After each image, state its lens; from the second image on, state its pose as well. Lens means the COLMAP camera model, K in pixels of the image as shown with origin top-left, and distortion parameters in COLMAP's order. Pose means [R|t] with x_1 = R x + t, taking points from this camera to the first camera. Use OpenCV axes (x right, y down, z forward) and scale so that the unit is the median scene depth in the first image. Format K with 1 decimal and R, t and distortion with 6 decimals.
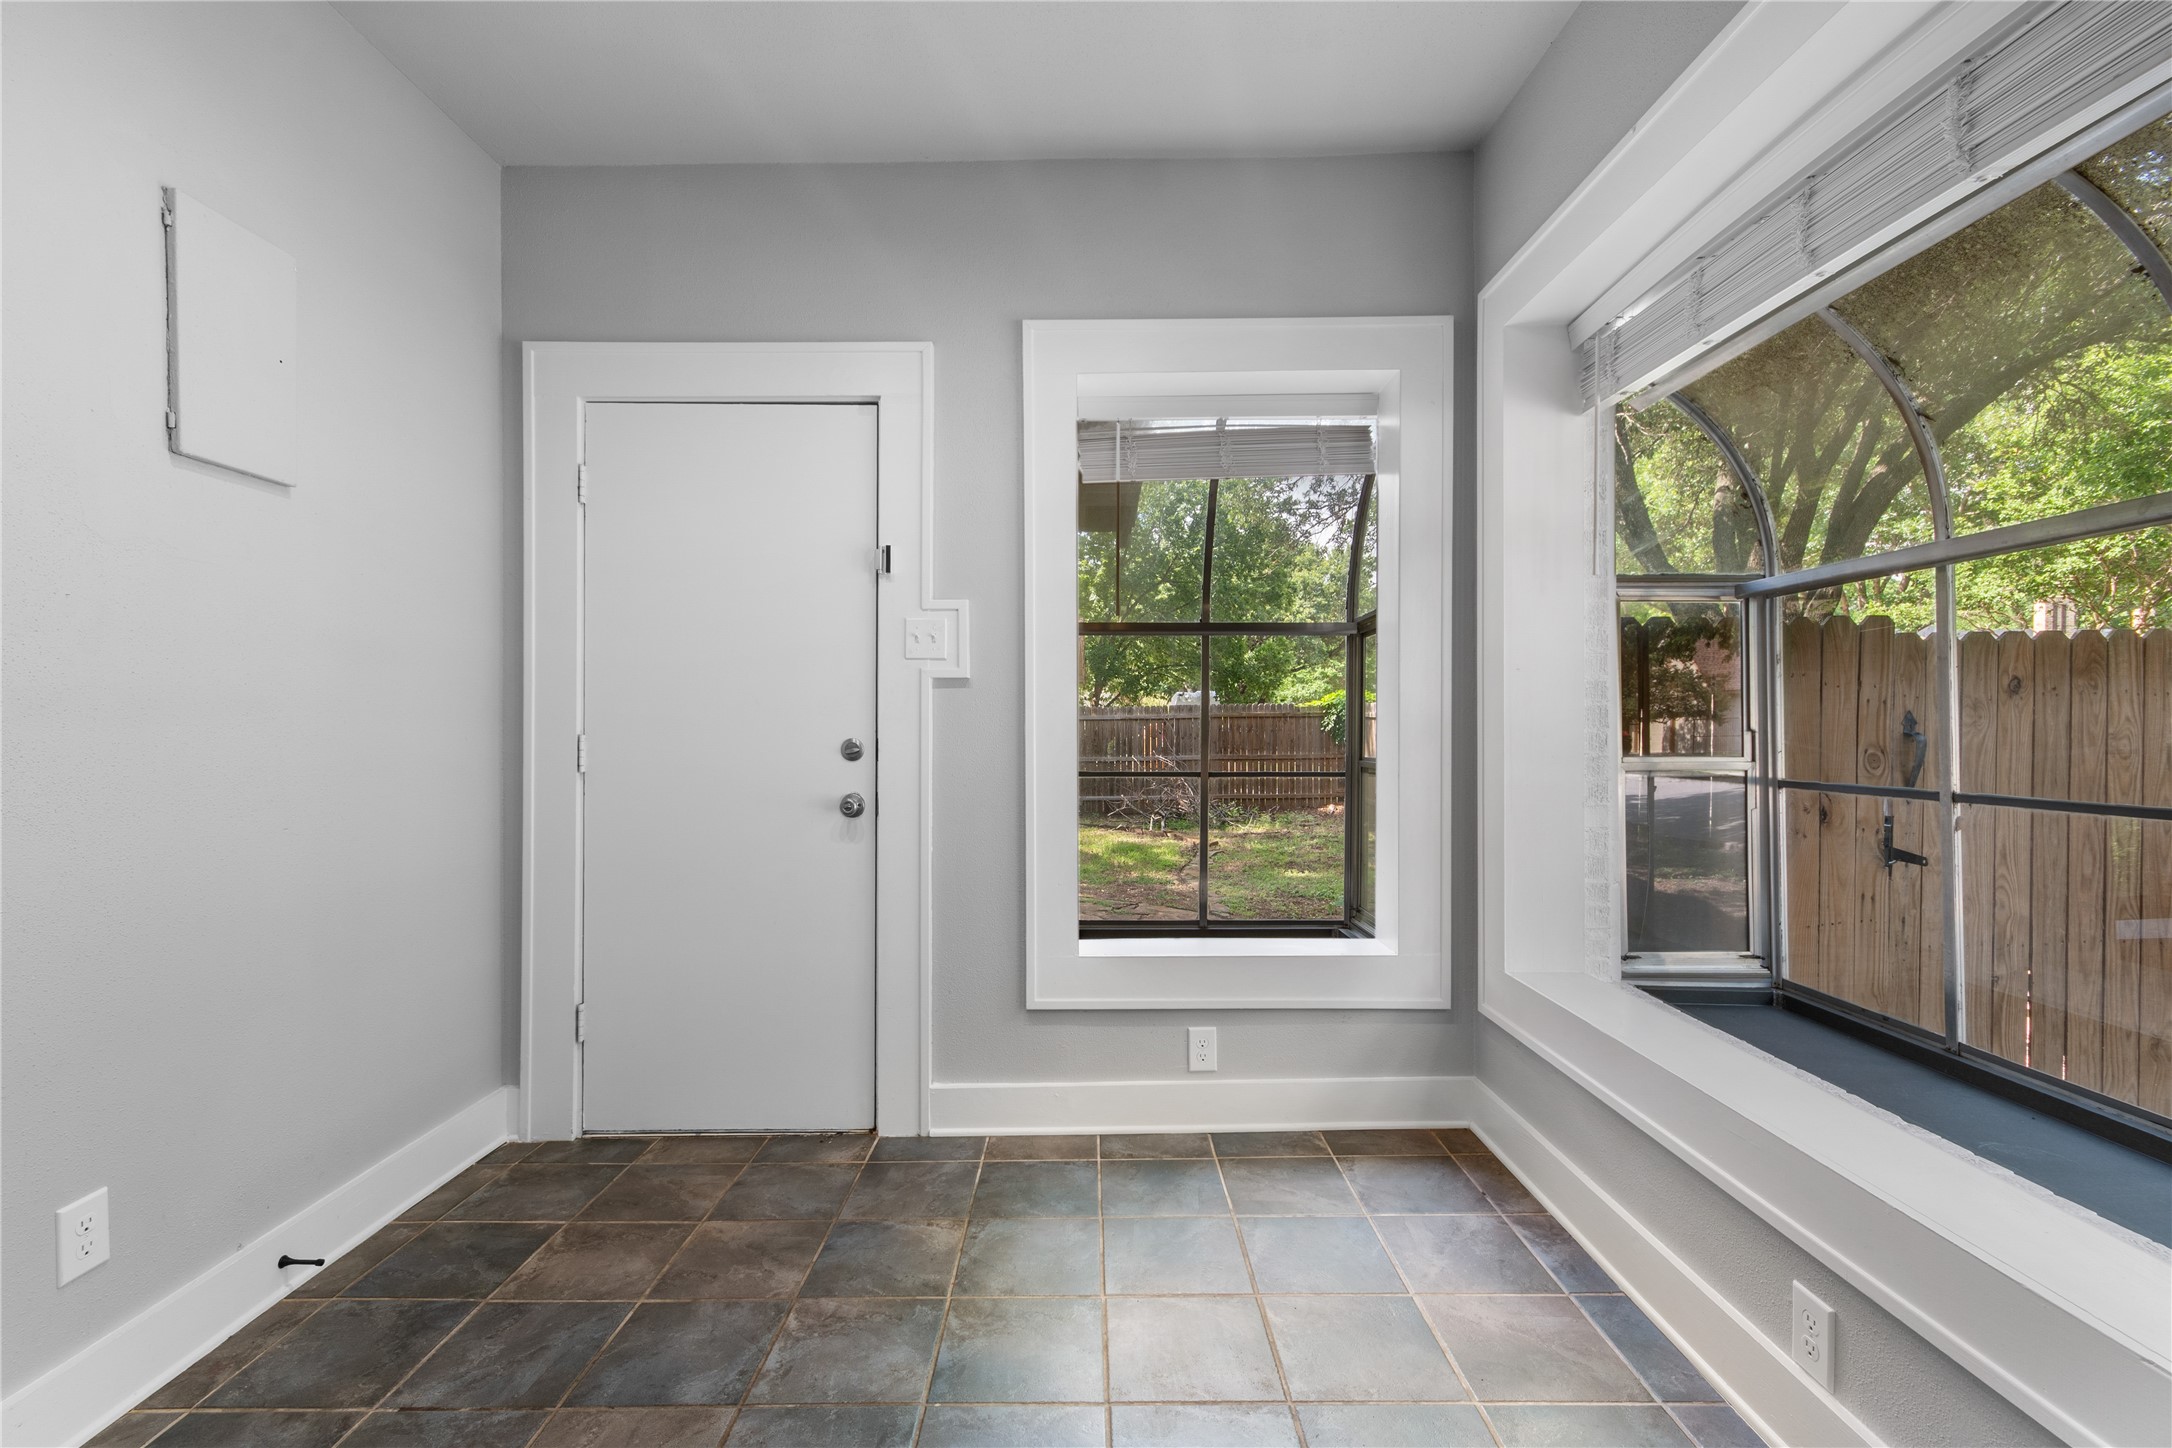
lens RADIAL K [[952.0, 0, 1086.0], [0, 952.0, 730.8], [0, 0, 1]] dist [0.000960, -0.000753]
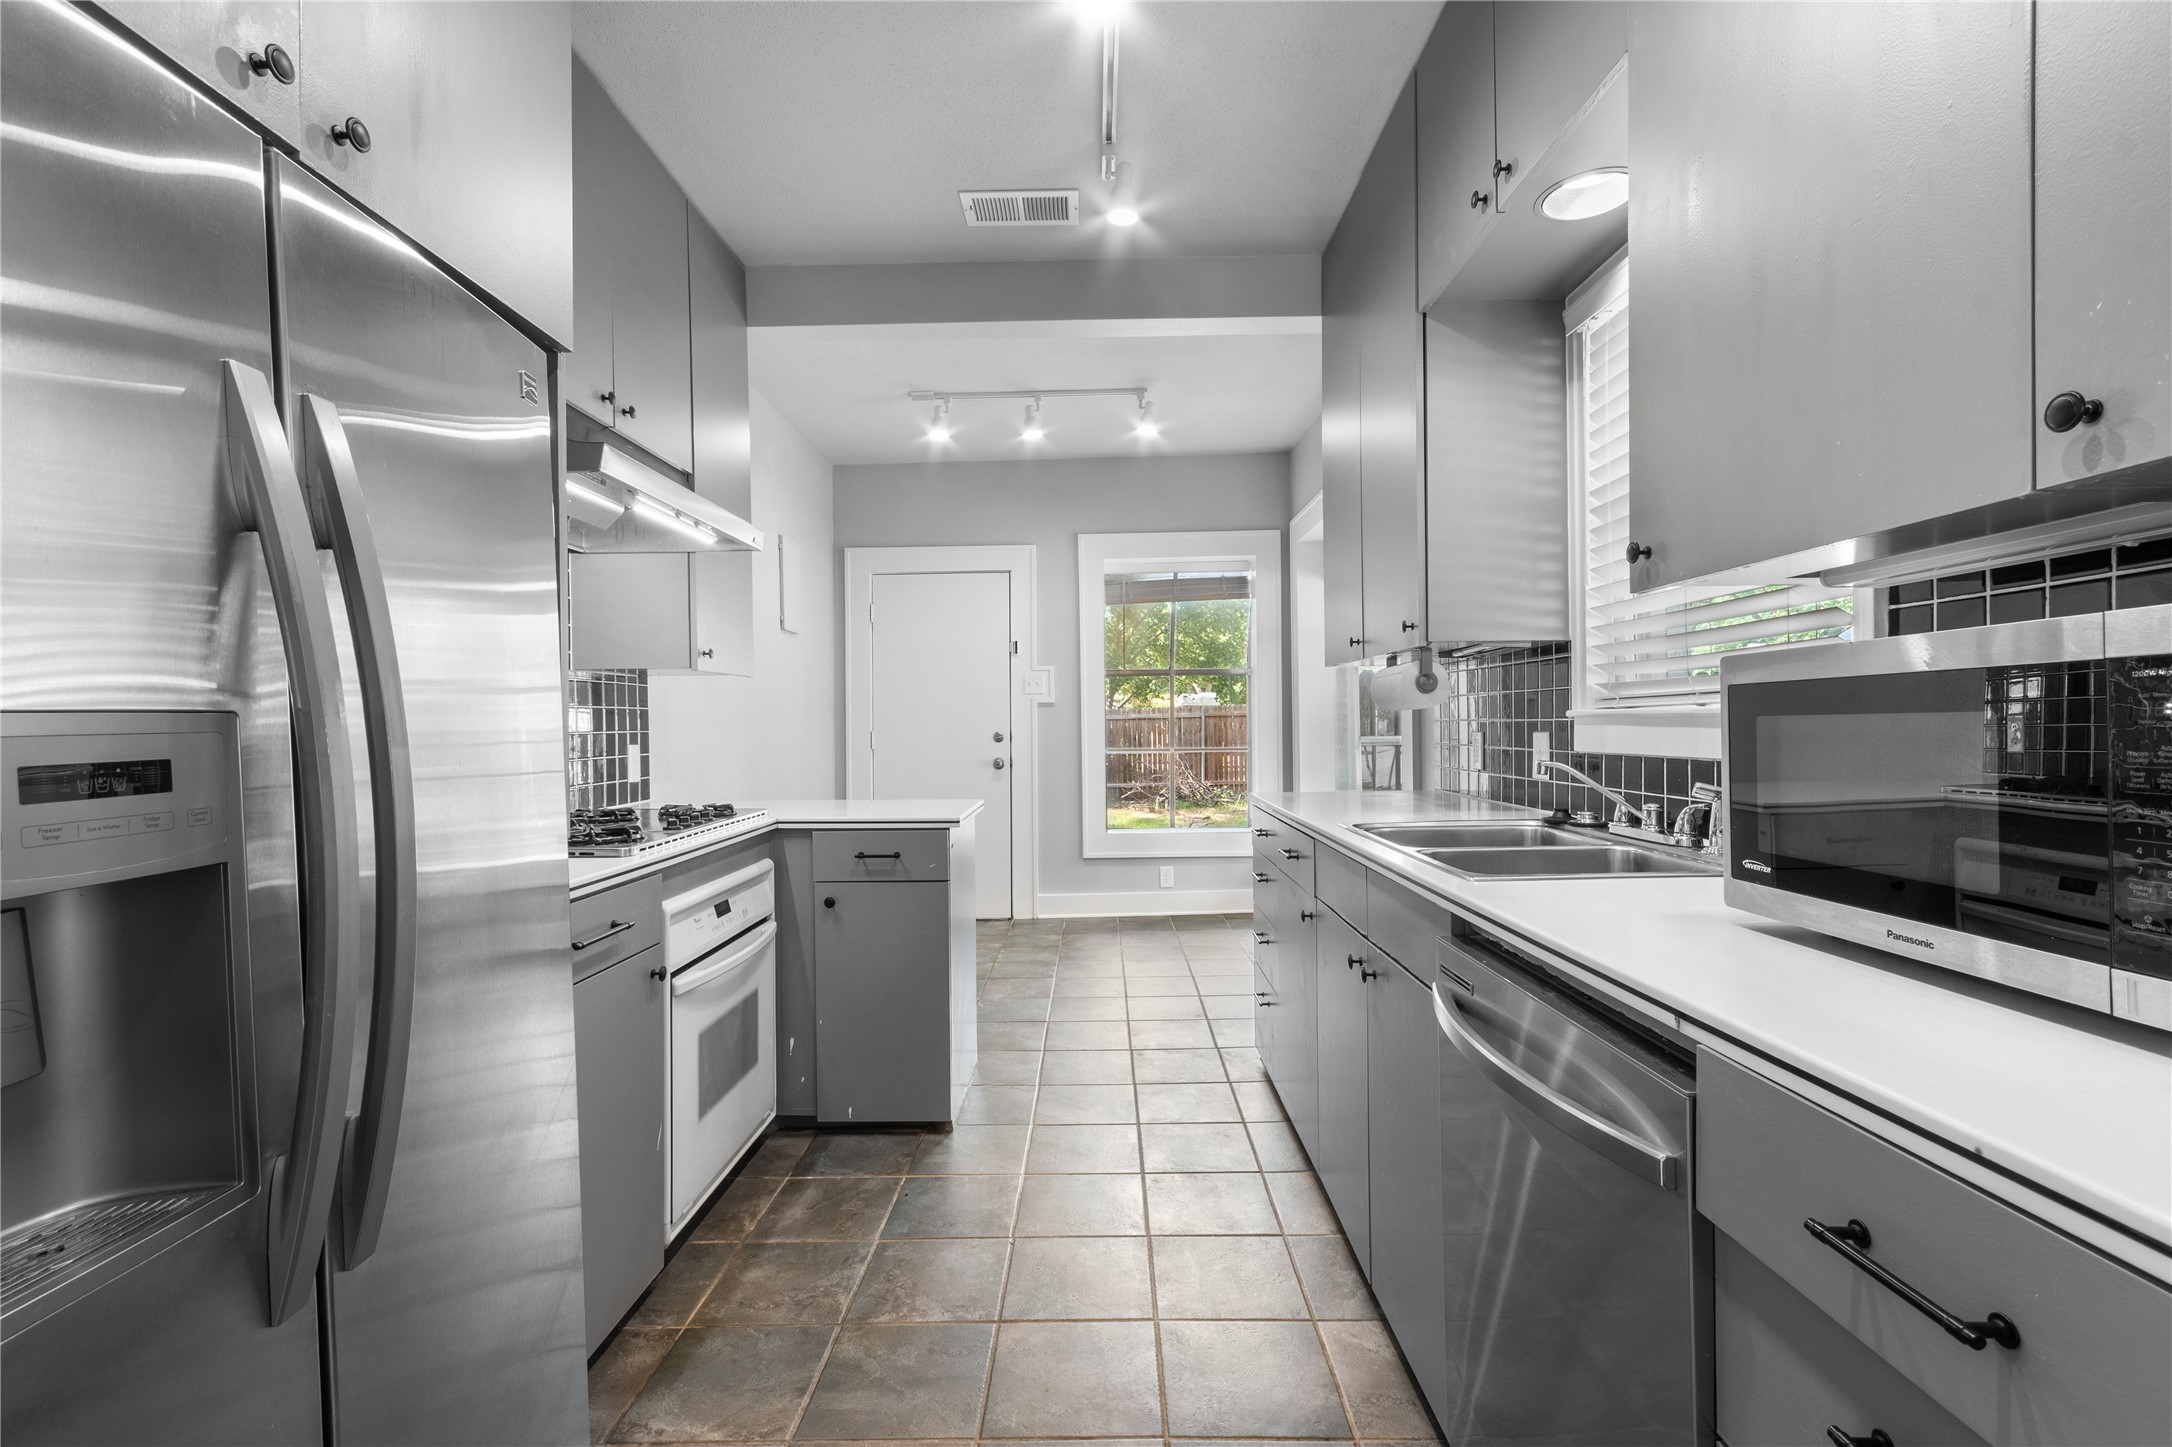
lens RADIAL K [[952.0, 0, 1077.3], [0, 952.0, 729.2], [0, 0, 1]] dist [0.000960, -0.000753]
pose [[0.999663, -0.011015, -0.023525, -0.022453], [0.010999, 0.999939, -0.000840, 0.006436], [0.023533, 0.000581, 0.999723, -1.113157]]
